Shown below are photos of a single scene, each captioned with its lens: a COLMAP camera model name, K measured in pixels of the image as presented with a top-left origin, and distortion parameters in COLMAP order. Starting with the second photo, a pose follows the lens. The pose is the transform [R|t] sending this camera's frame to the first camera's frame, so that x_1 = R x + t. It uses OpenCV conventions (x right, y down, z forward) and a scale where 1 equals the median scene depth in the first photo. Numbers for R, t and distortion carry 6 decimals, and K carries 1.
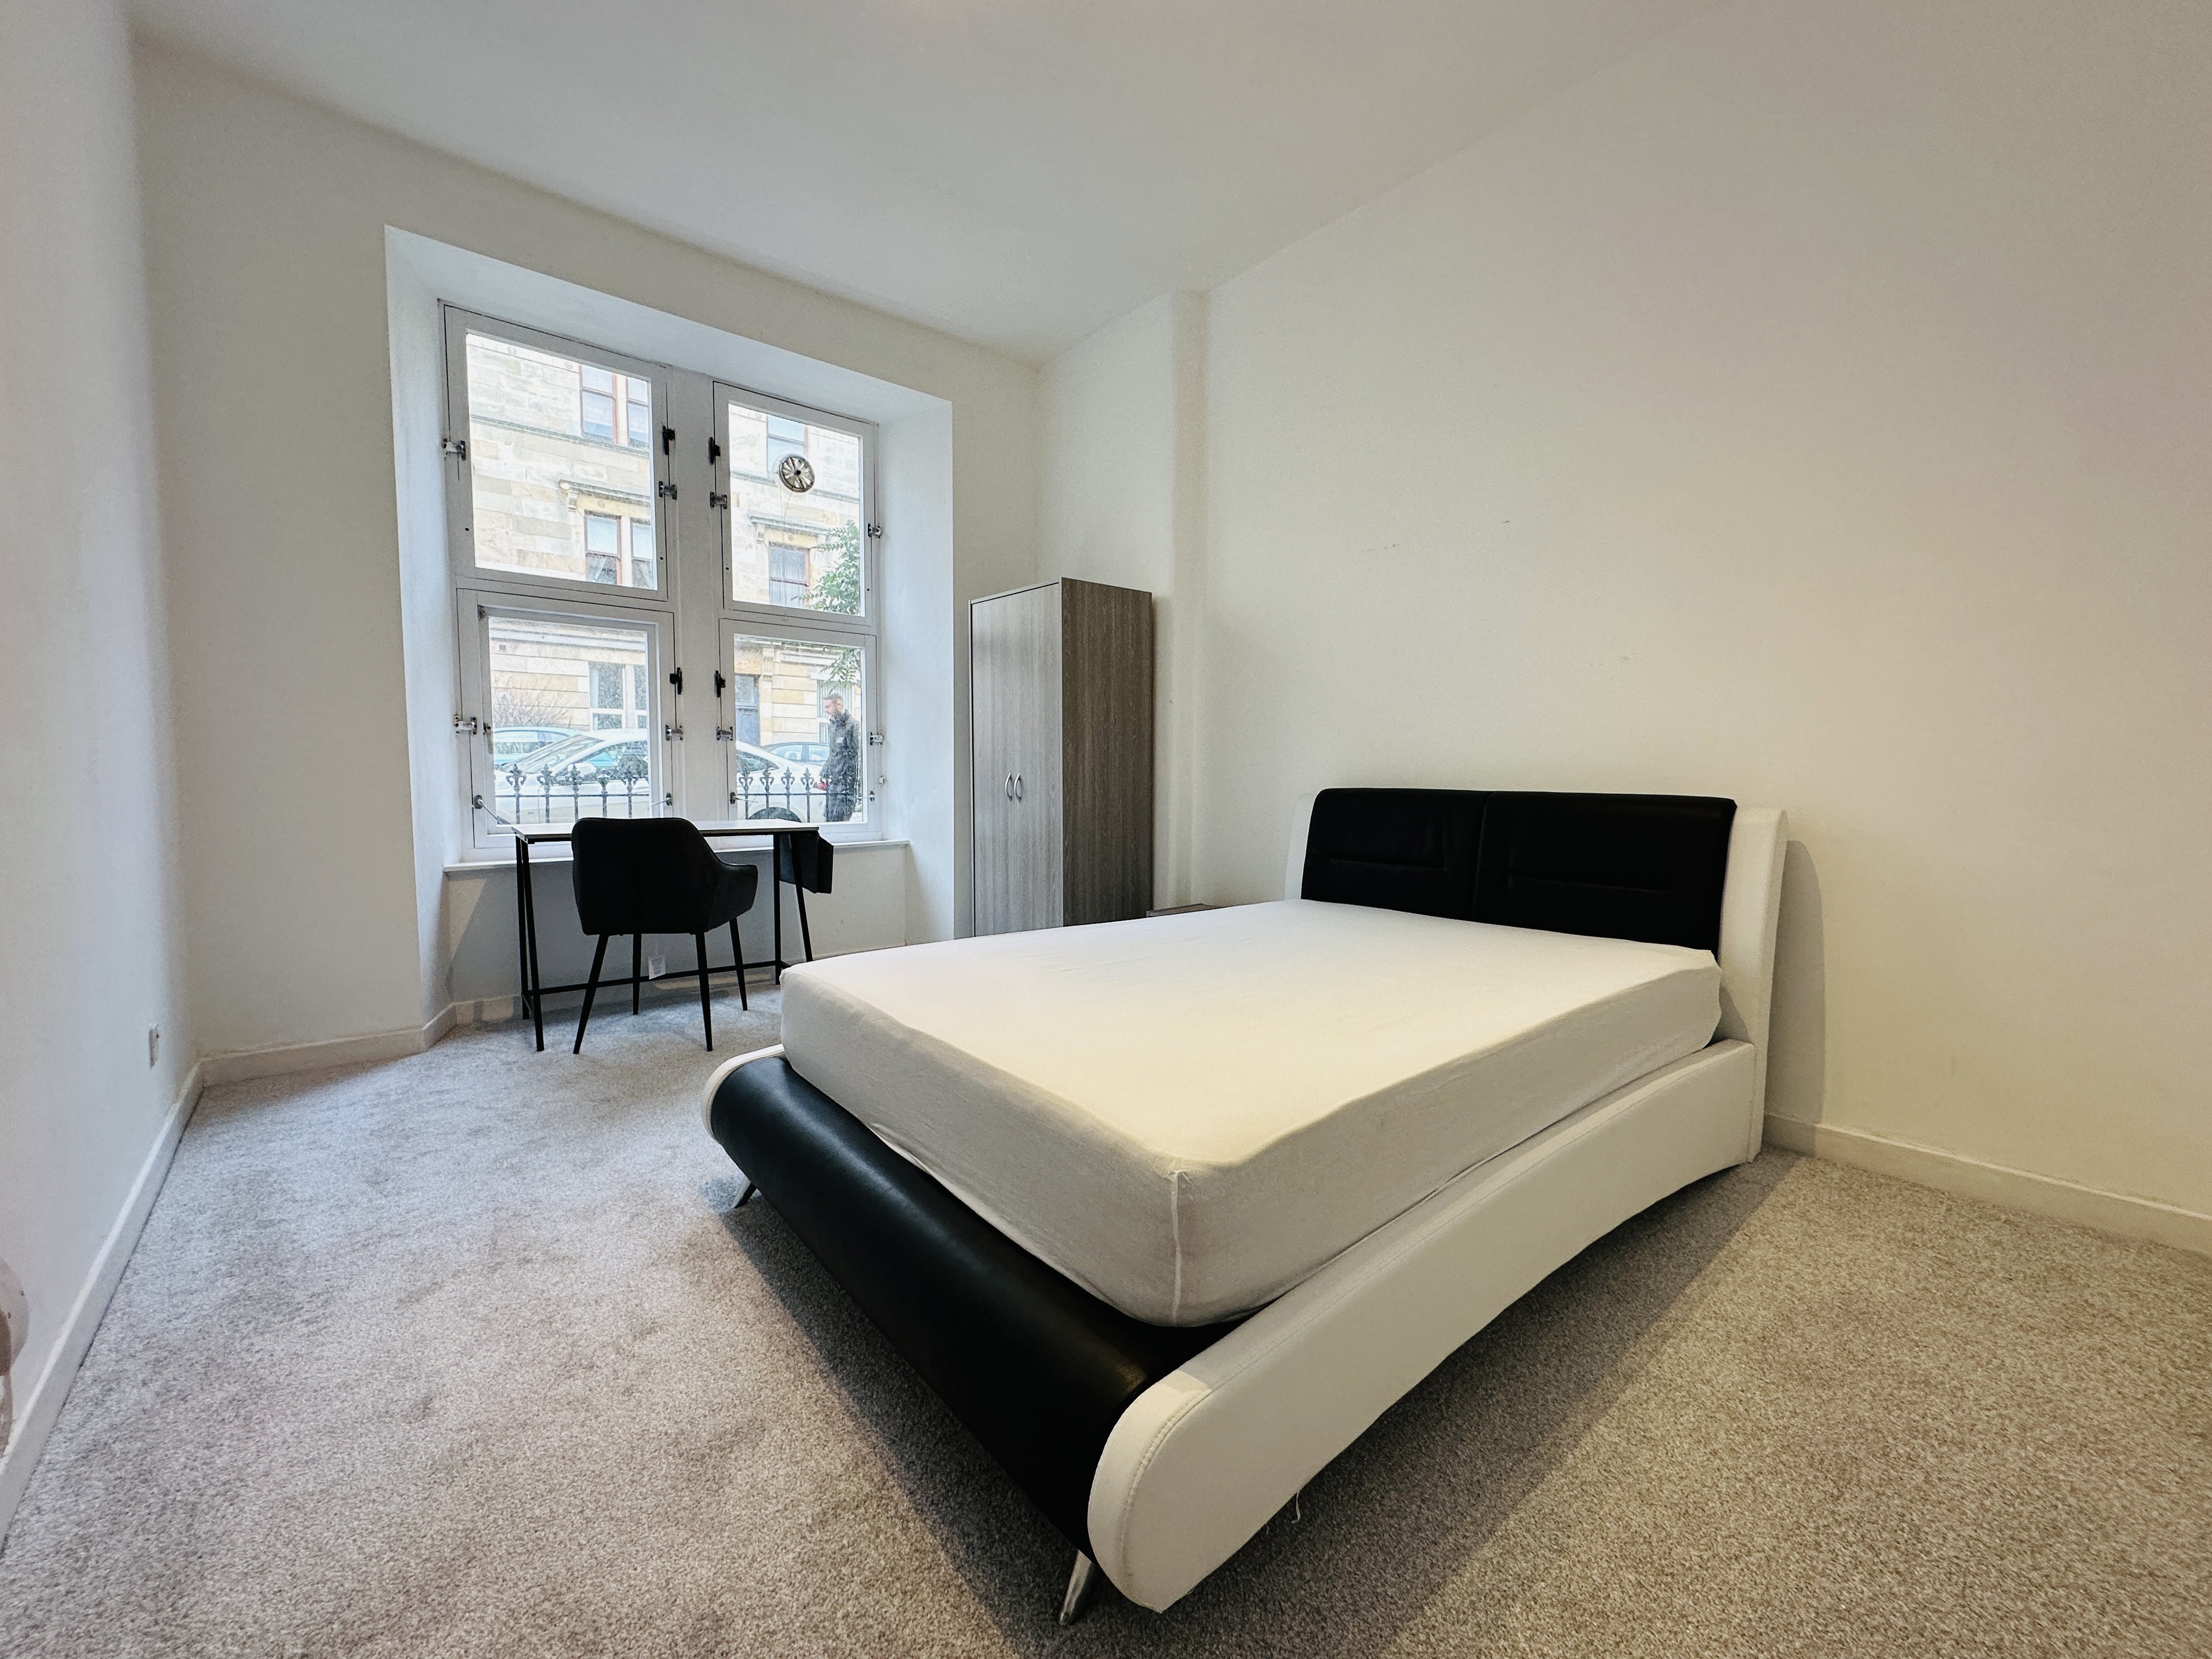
lens RADIAL K [[878.1, 0, 1106.0], [0, 878.1, 829.5], [0, 0, 1]] dist [-0.003307, 0.000290]
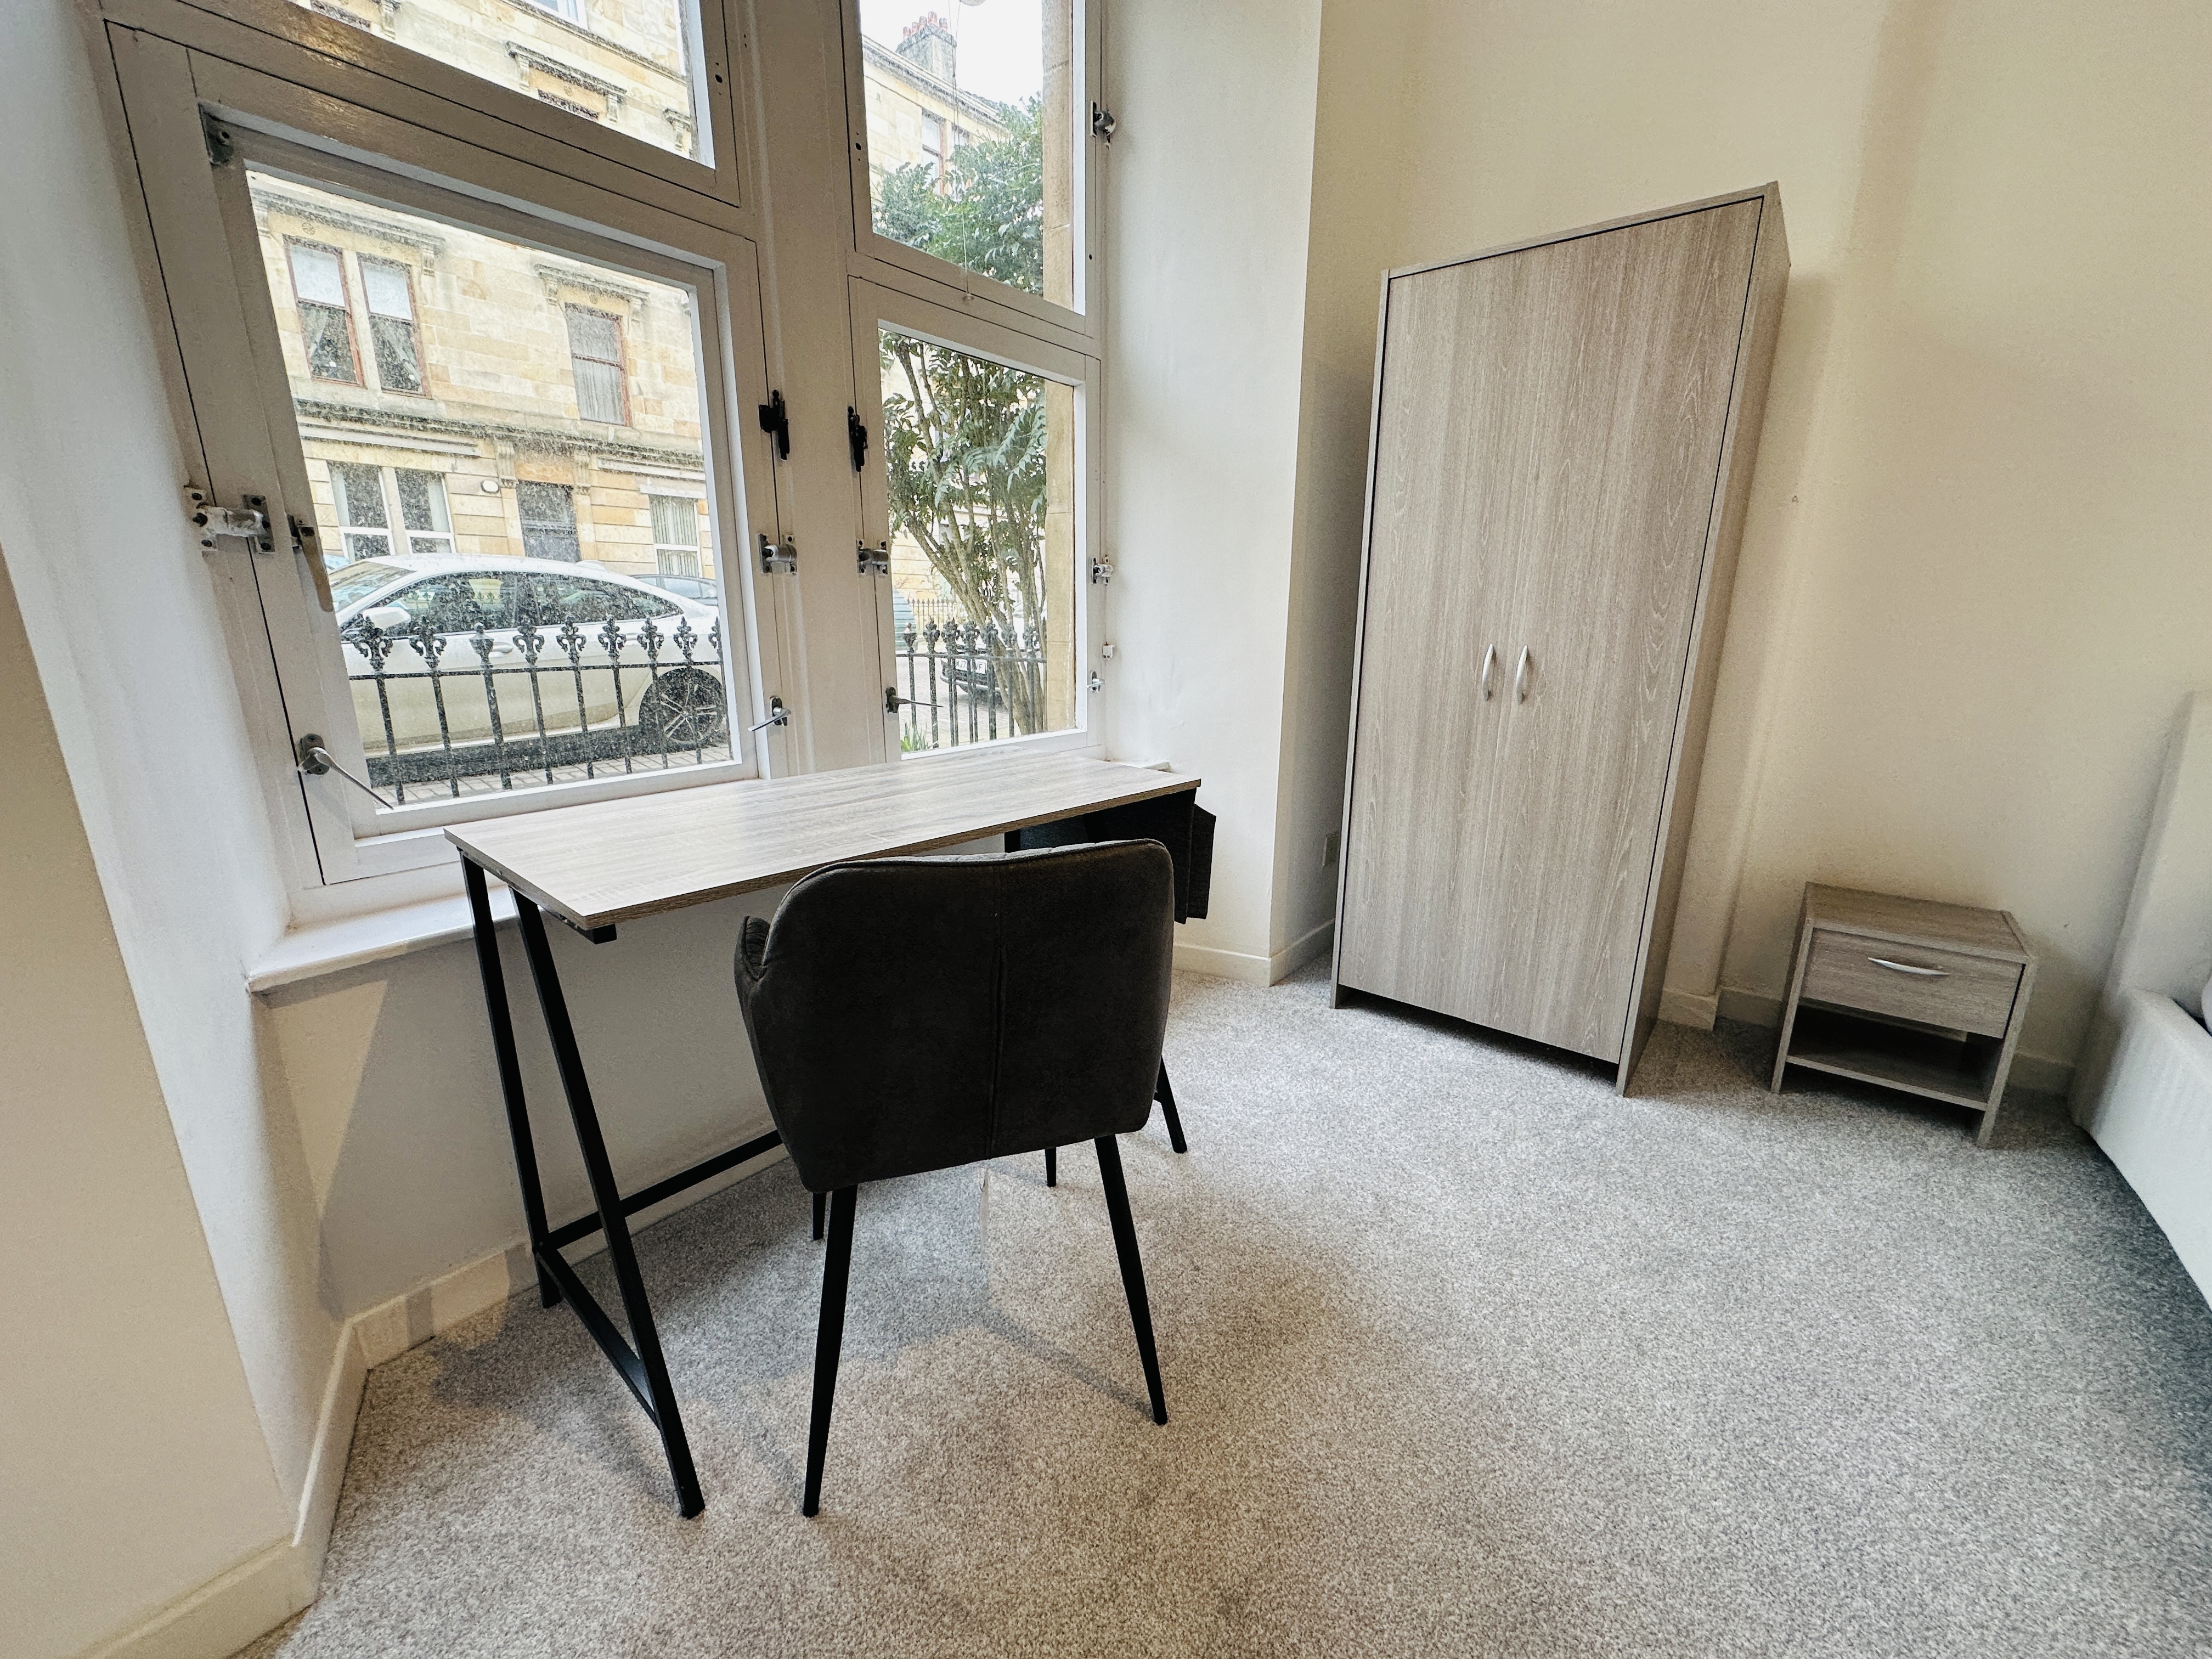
lens RADIAL K [[878.1, 0, 1106.0], [0, 878.1, 829.5], [0, 0, 1]] dist [-0.003307, 0.000290]
pose [[0.983655, -0.044583, 0.174454, -0.433819], [0.012293, 0.983230, 0.181954, -0.056518], [-0.179641, -0.176835, 0.967708, 0.557348]]
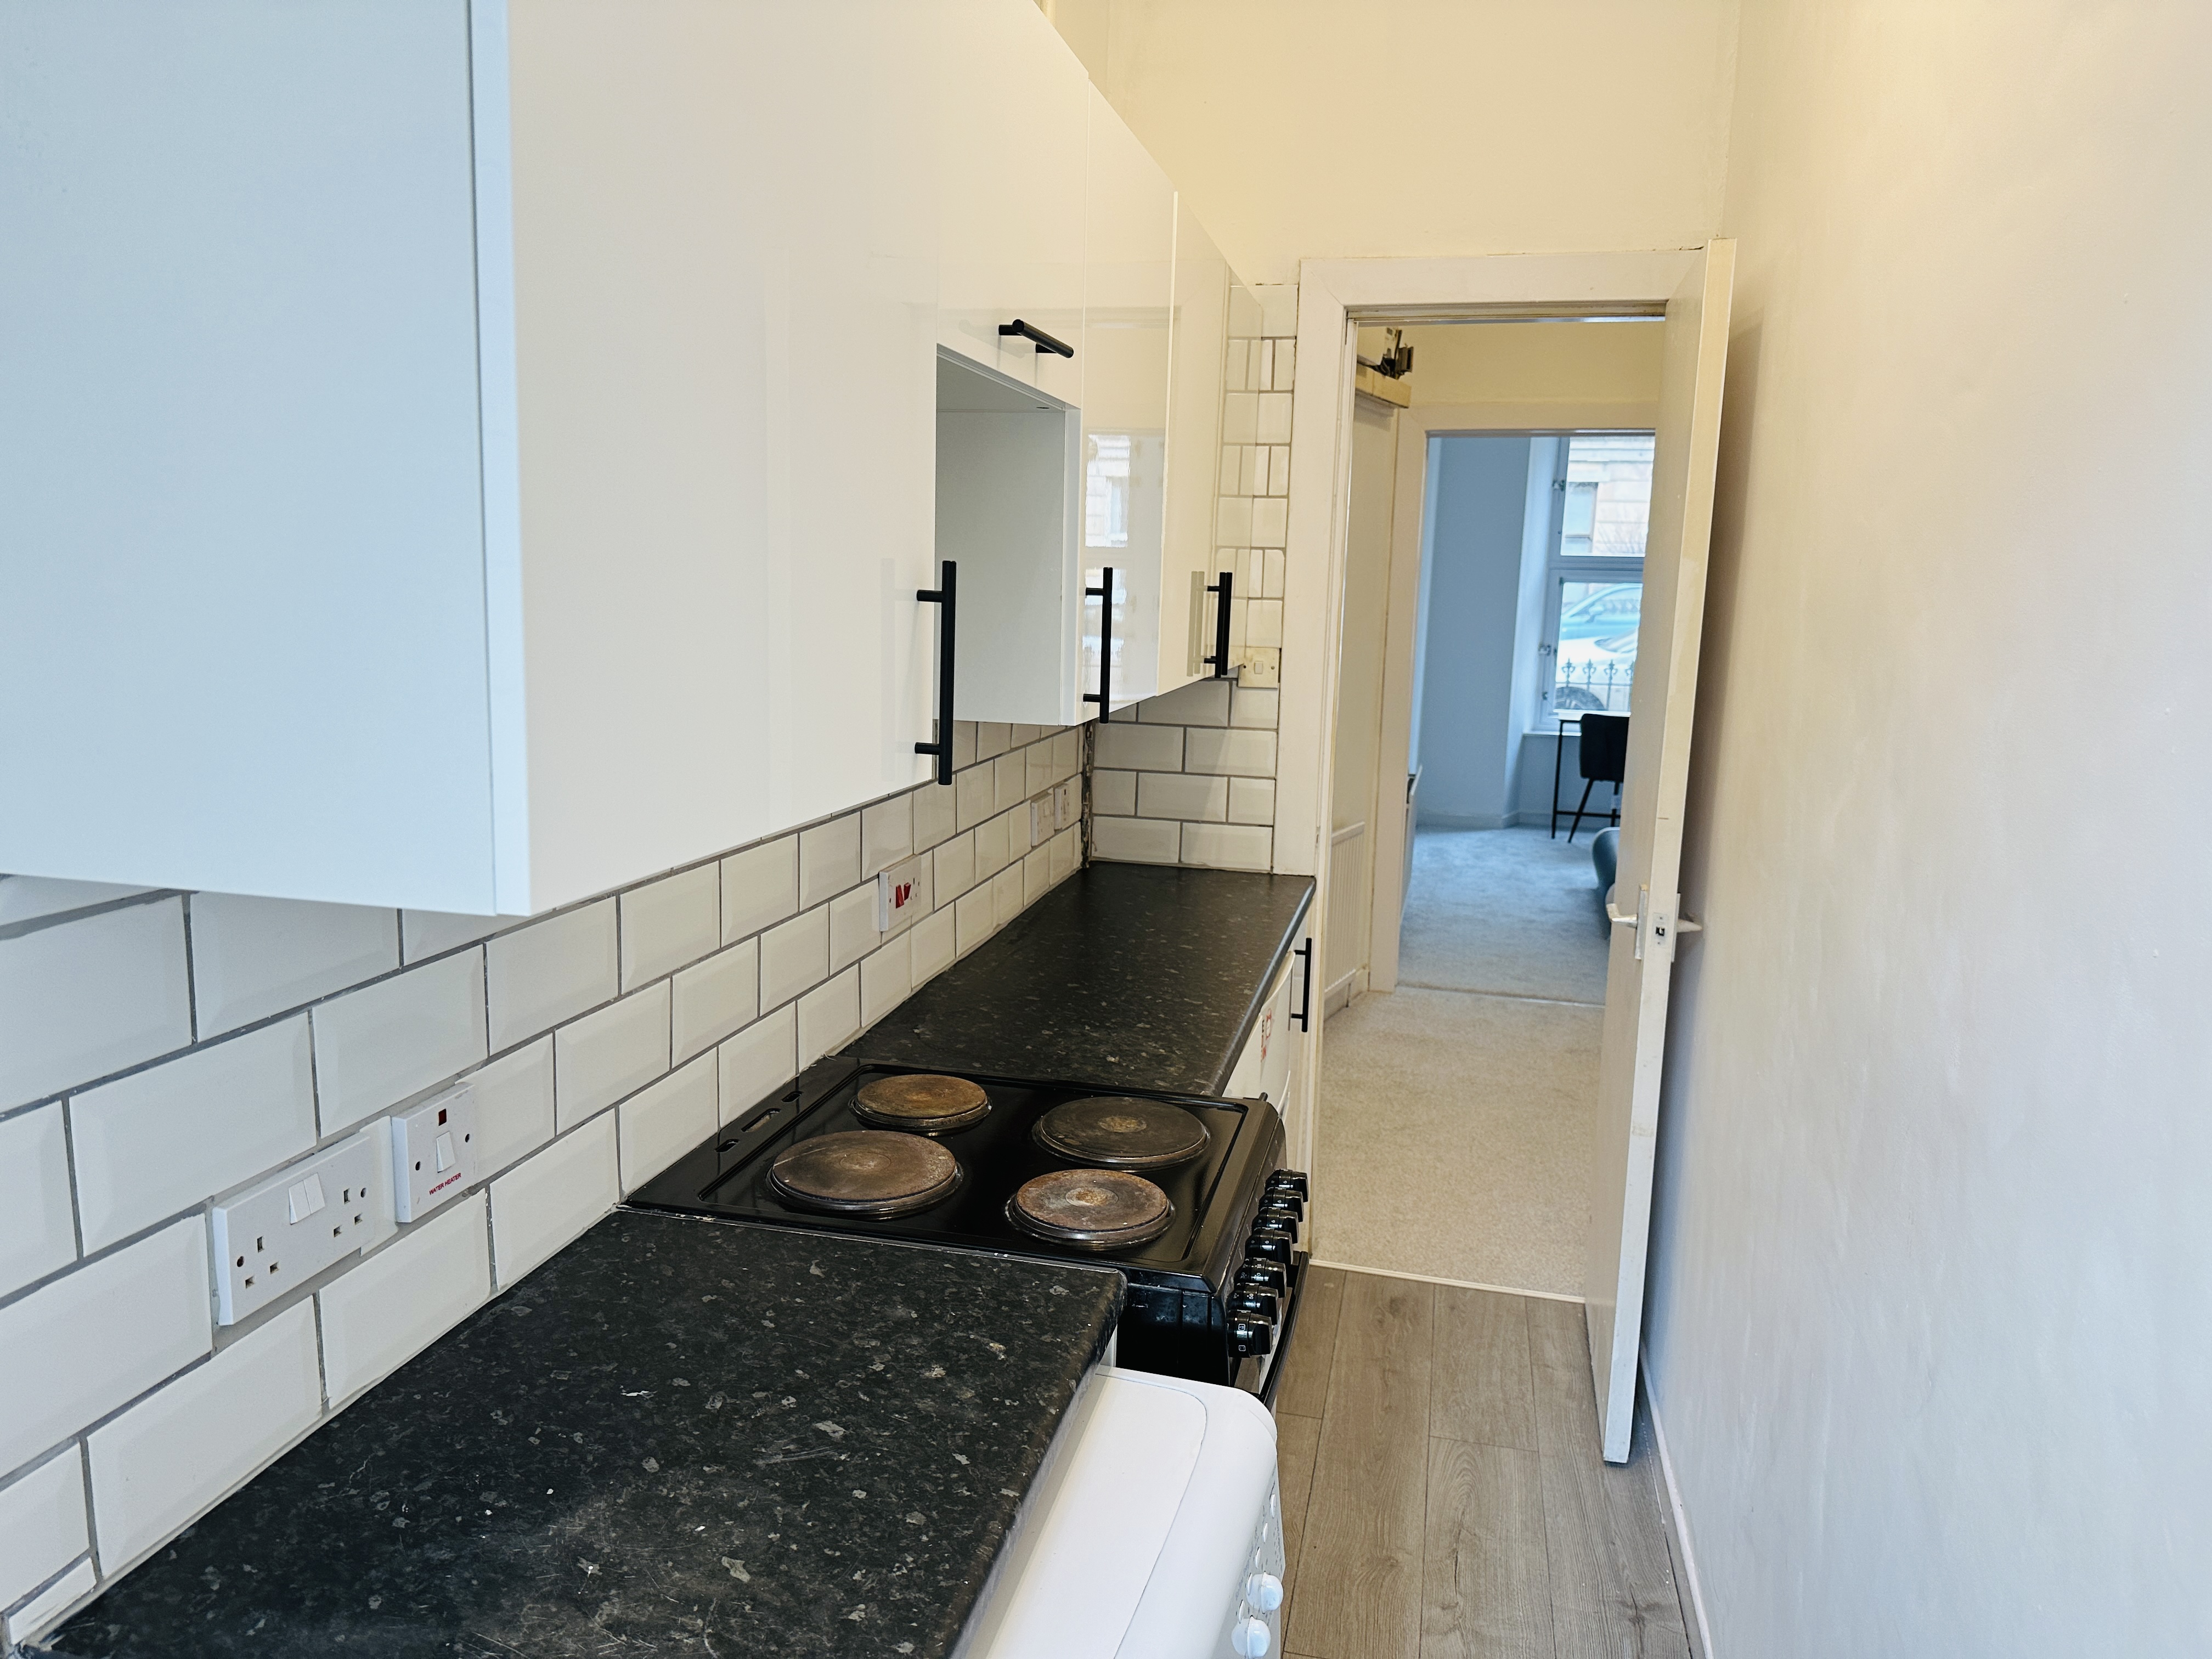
lens RADIAL K [[1544.2, 0, 1106.0], [0, 1544.2, 829.5], [0, 0, 1]] dist [0.001558, -0.000757]
pose [[0.589731, 0.153130, -0.792949, 1.071477], [-0.093694, 0.988202, 0.121154, -0.053032], [0.802146, 0.002846, 0.597121, -1.313244]]
